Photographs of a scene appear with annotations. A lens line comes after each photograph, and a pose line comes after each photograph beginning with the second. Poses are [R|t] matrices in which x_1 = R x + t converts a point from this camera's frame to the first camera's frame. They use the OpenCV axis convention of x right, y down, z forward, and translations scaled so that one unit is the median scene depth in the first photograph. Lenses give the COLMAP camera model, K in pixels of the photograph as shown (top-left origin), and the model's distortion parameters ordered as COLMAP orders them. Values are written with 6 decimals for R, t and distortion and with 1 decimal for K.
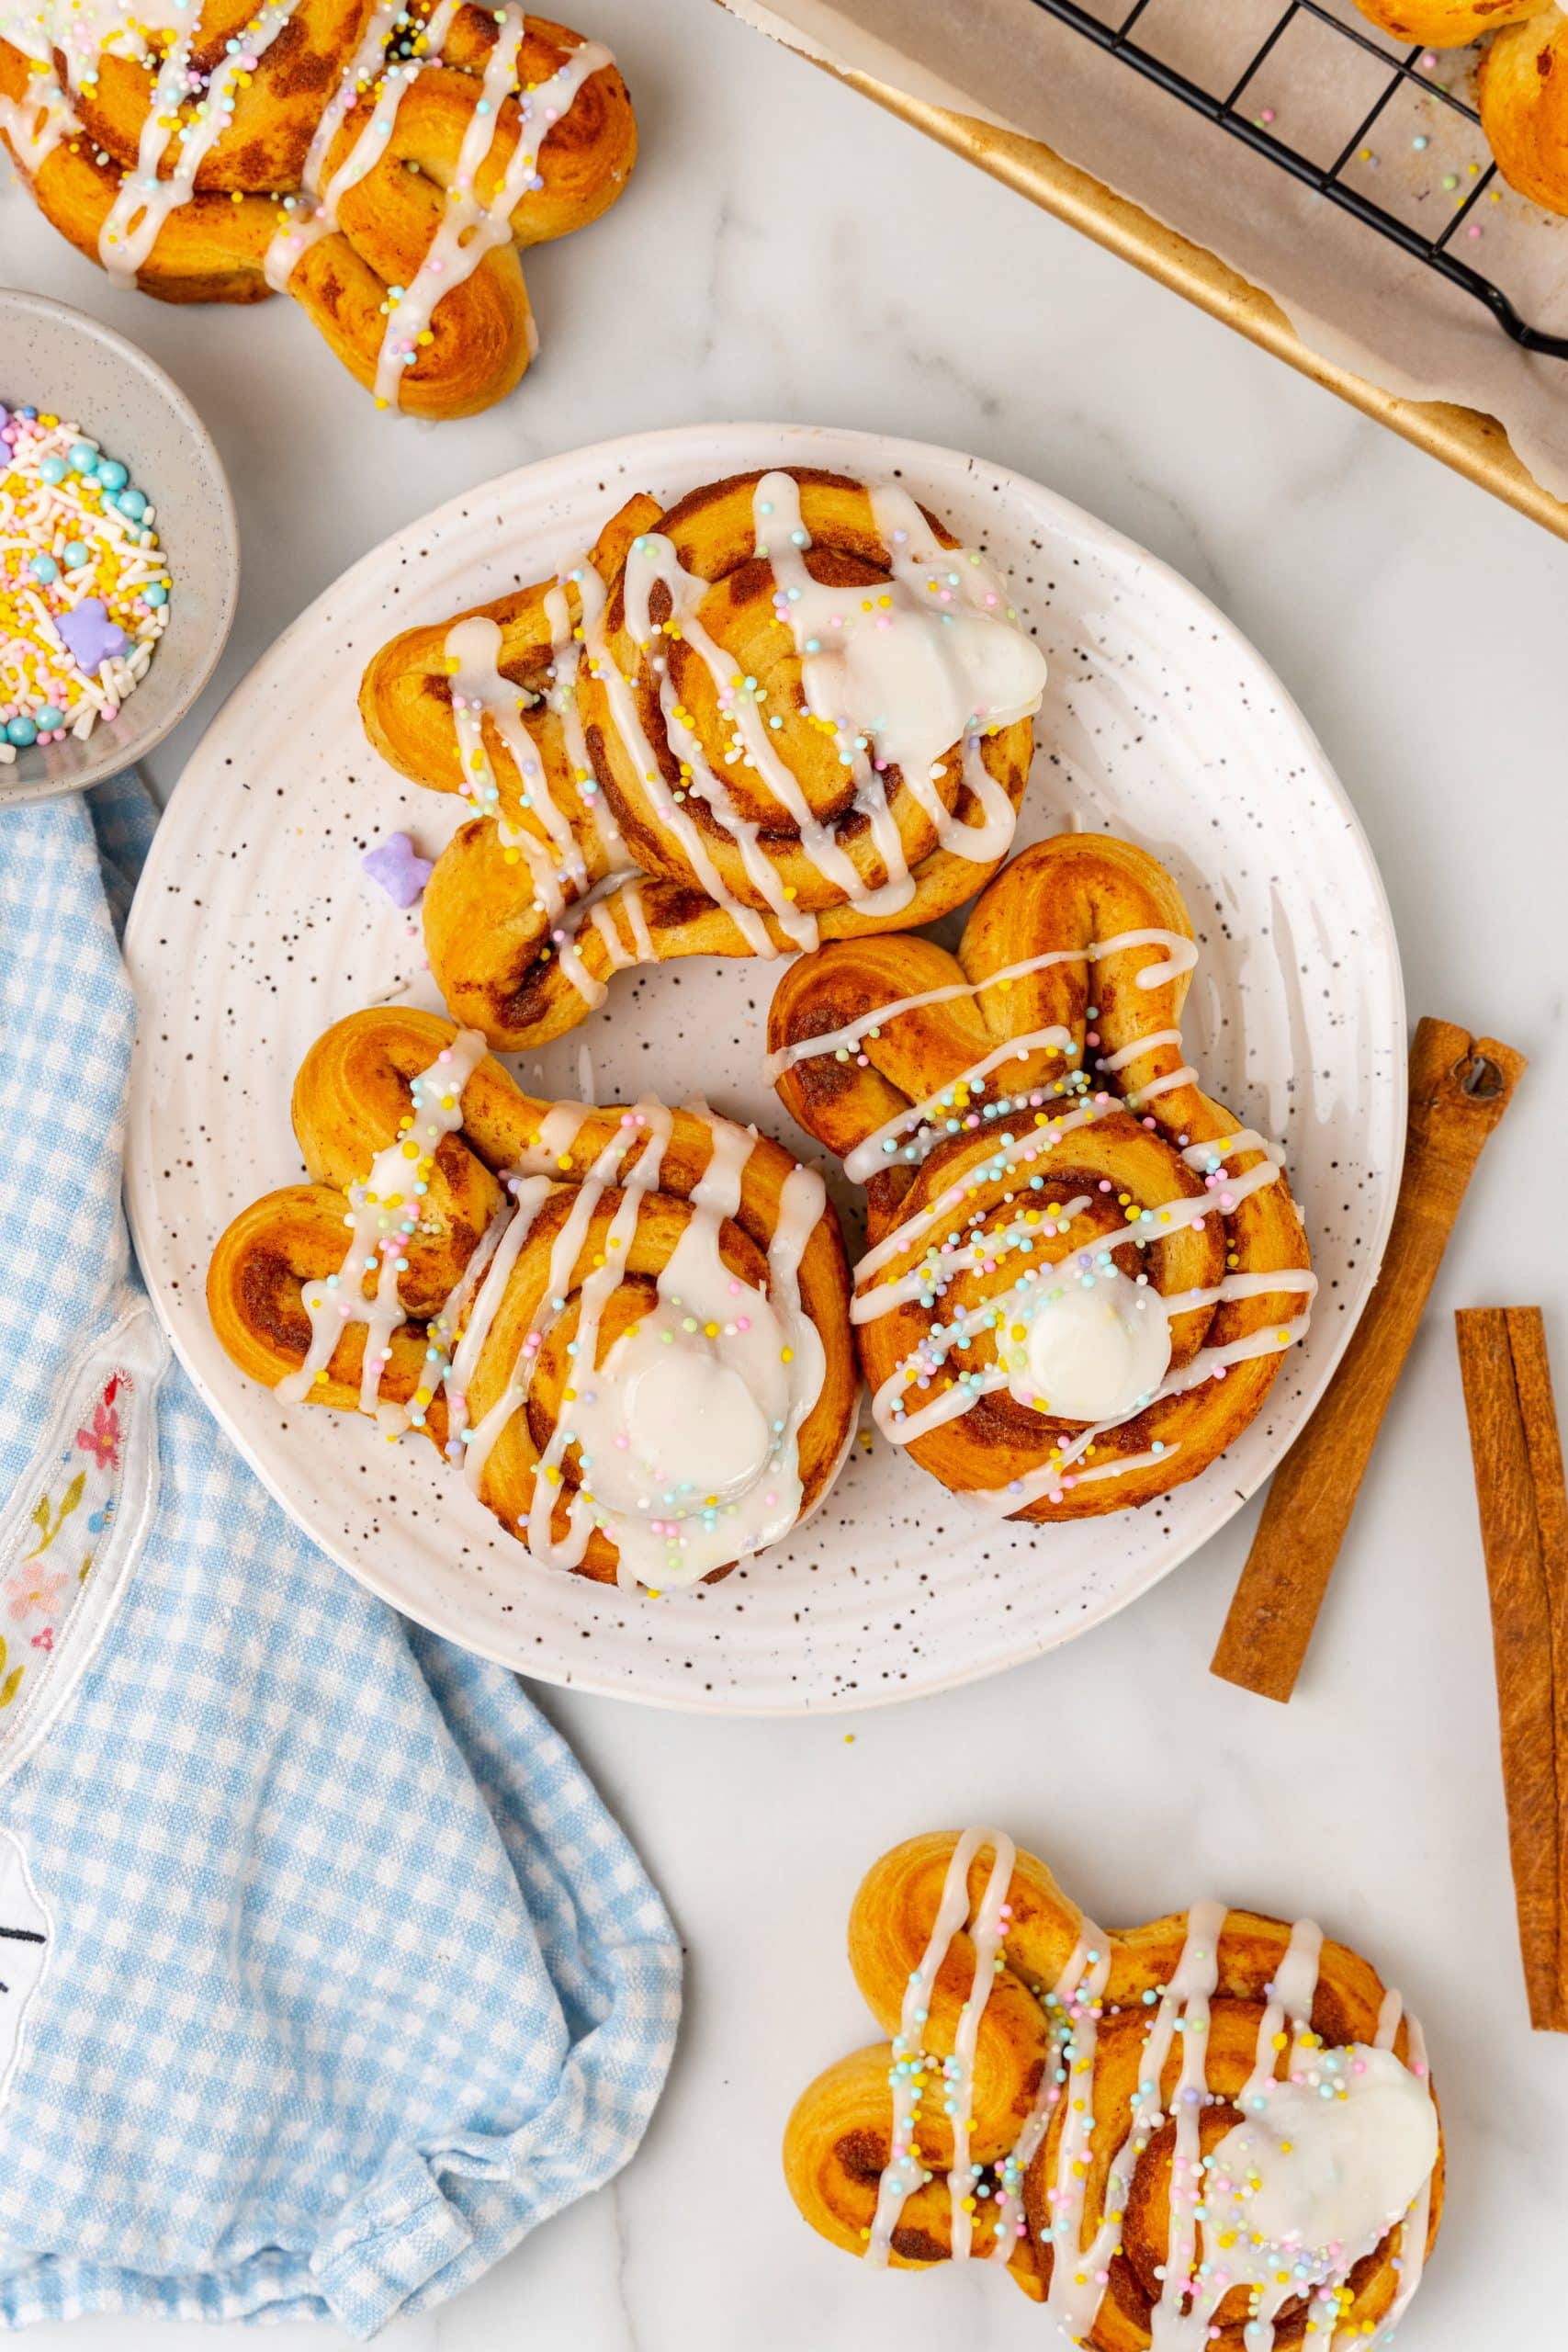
lens RADIAL K [[4454.7, 0, 738.7], [0, 4454.7, 1258.7], [0, 0, 1]] dist [-0.005866, 0.063672]
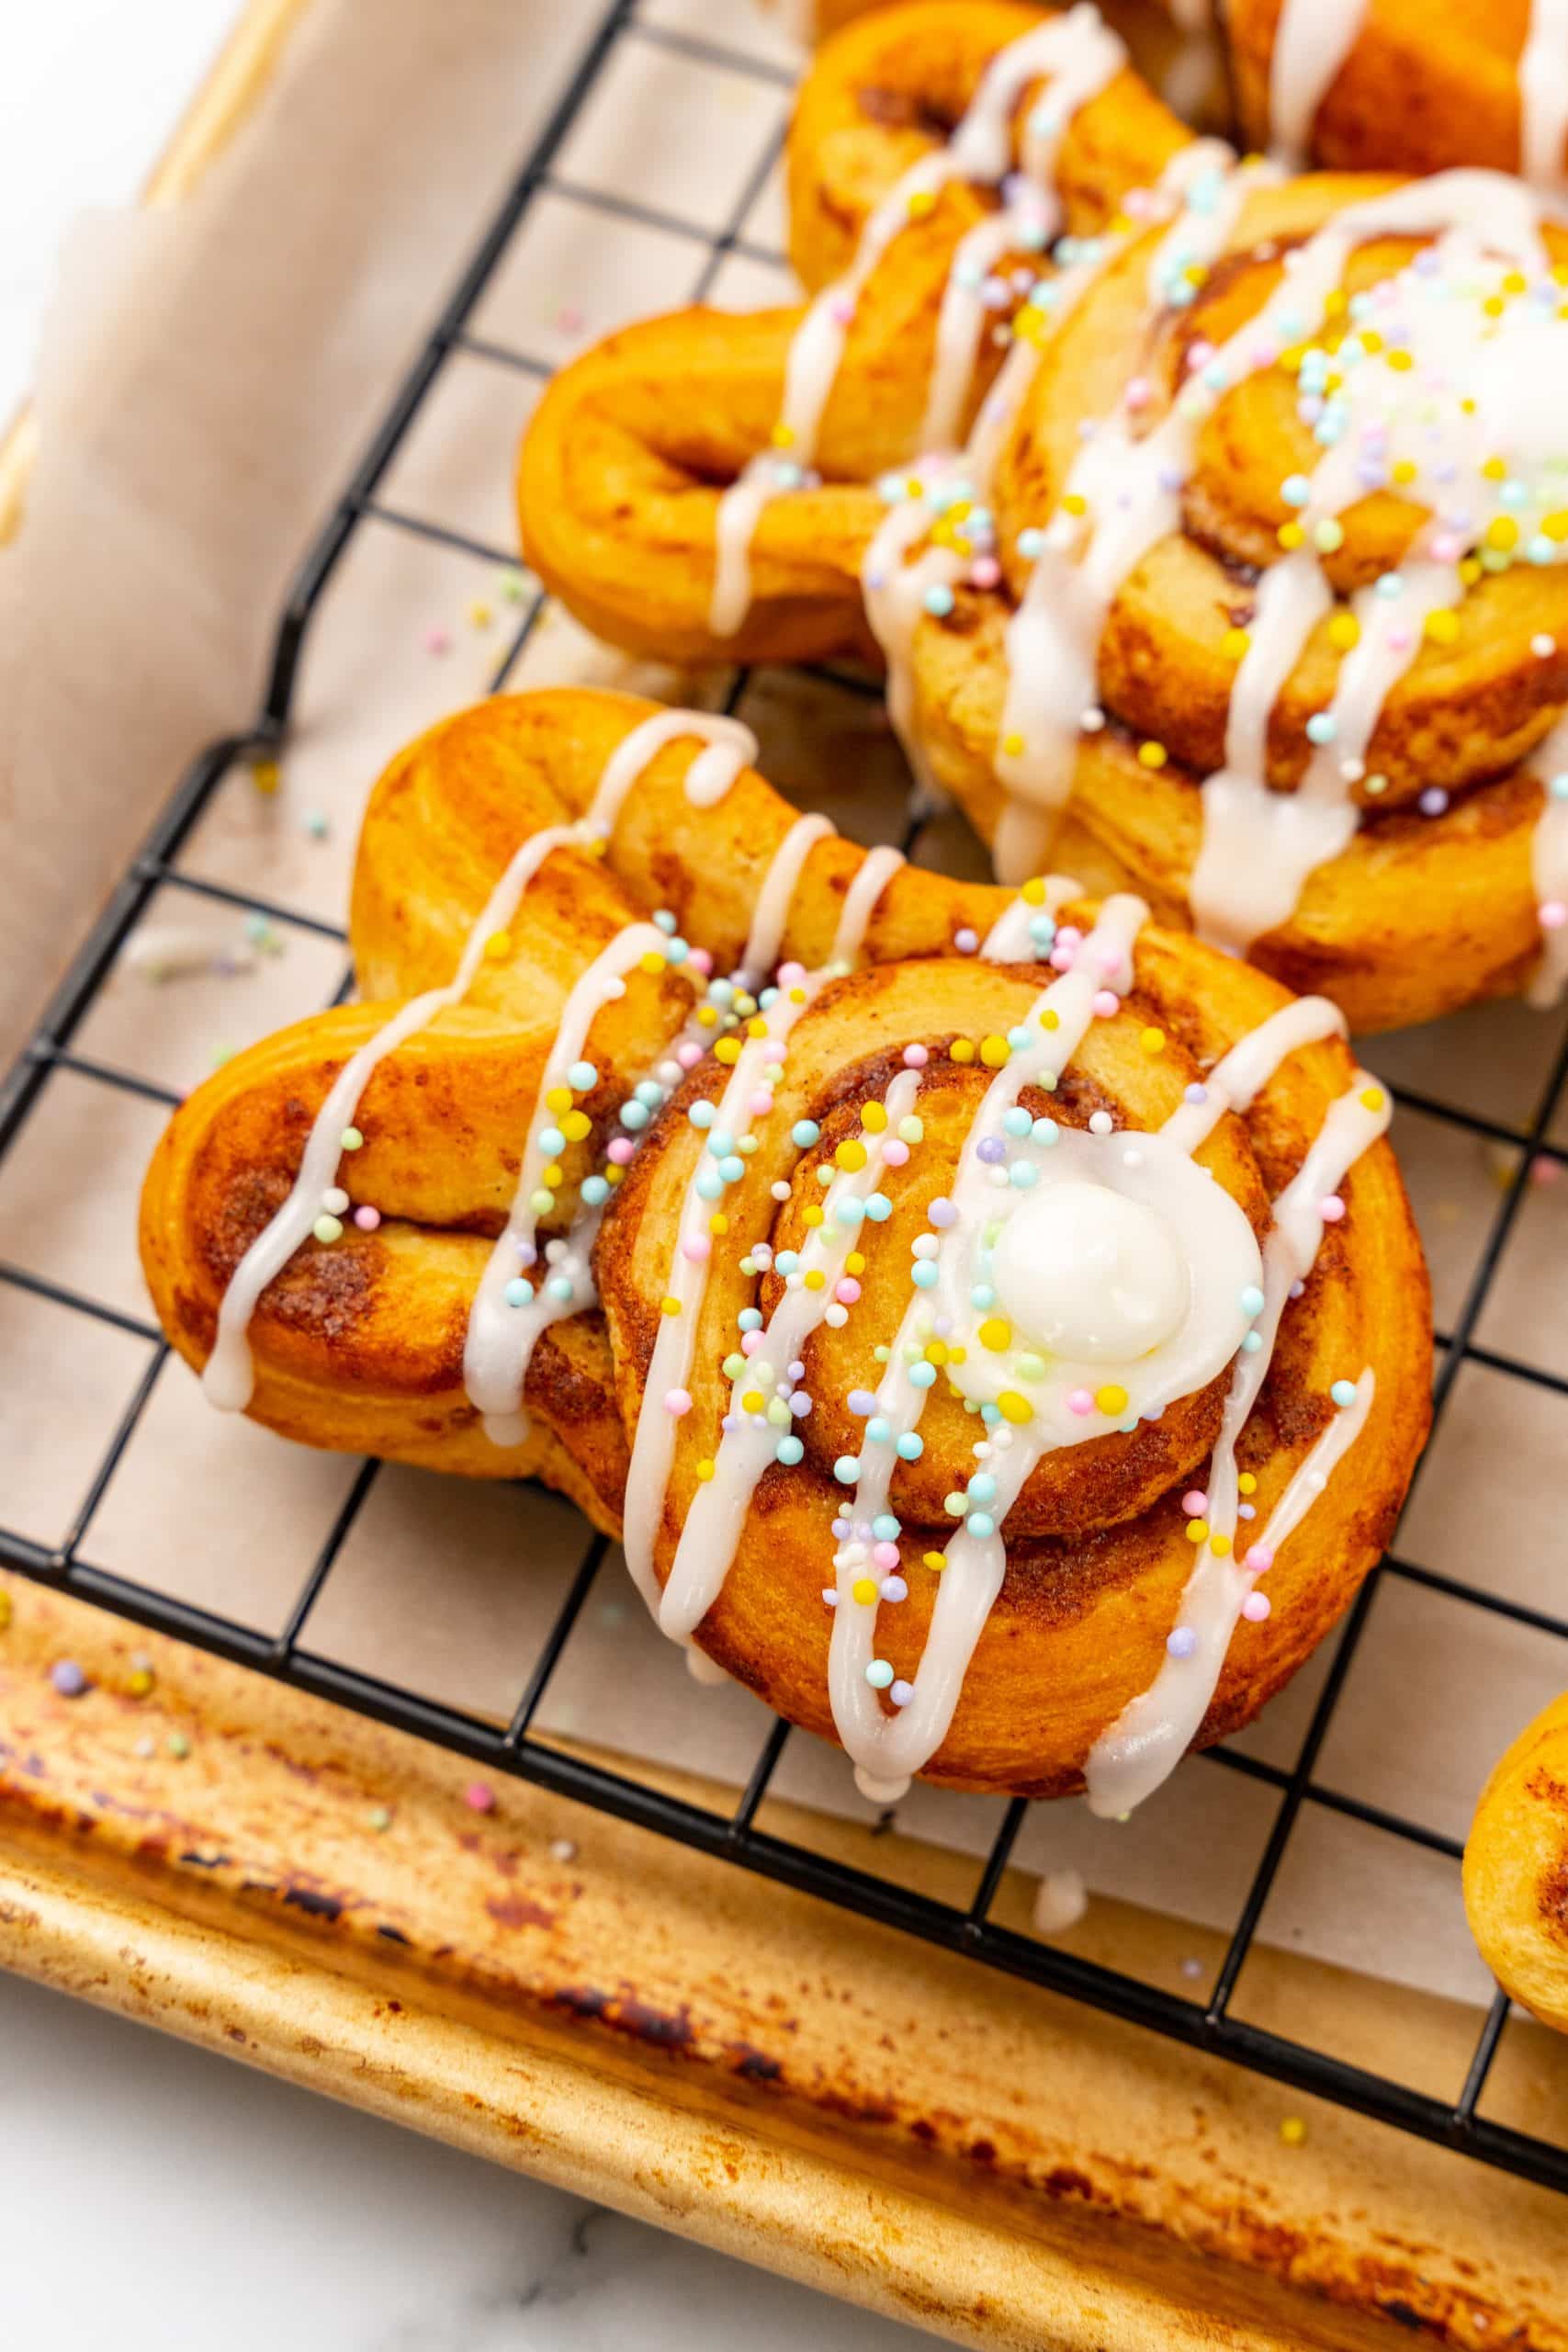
lens RADIAL K [[4606.5, 0, 937.5], [0, 4606.5, 1179.1], [0, 0, 1]] dist [0.005964, 0.198288]
pose [[0.744938, -0.548653, 0.379536, -0.117166], [0.654901, 0.709853, -0.259258, 0.126937], [-0.127172, 0.441689, 0.888109, 0.544436]]
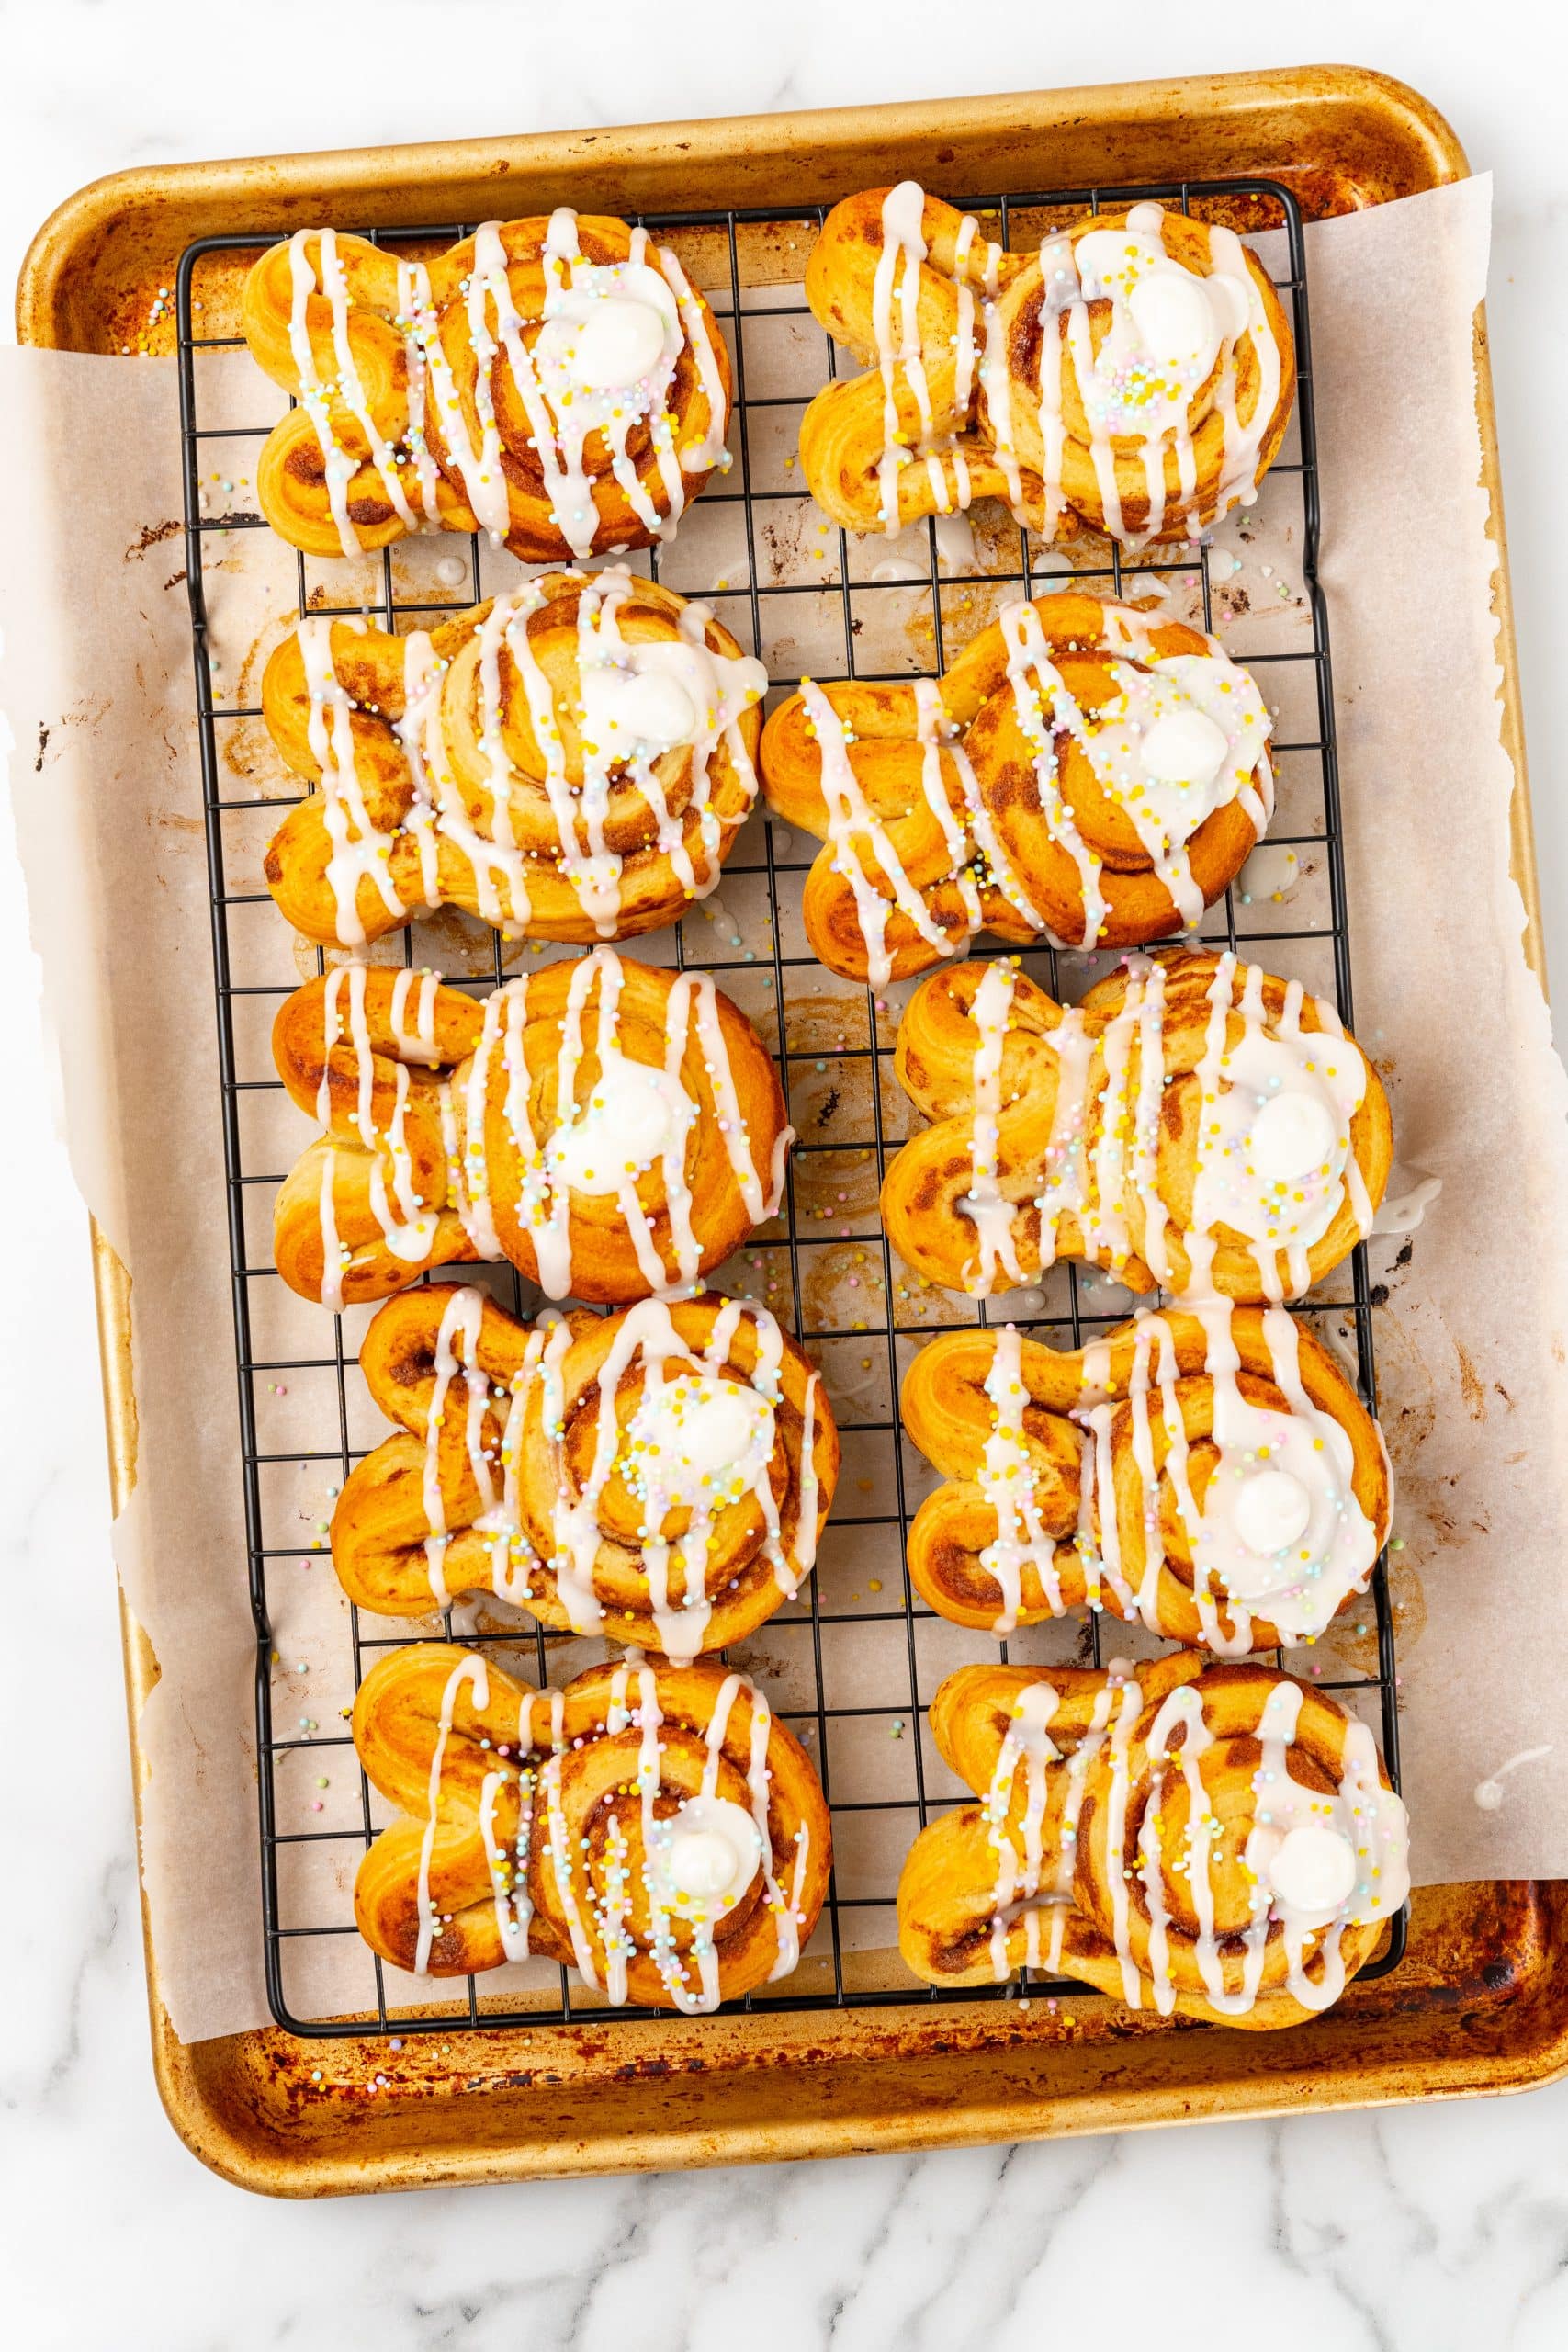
lens RADIAL K [[4606.5, 0, 937.5], [0, 4606.5, 1179.1], [0, 0, 1]] dist [0.005964, 0.198288]
pose [[0.400339, -0.908938, 0.116452, 0.129403], [0.909331, 0.409762, 0.072200, -0.103165], [-0.113343, 0.076989, 0.990569, -0.419967]]
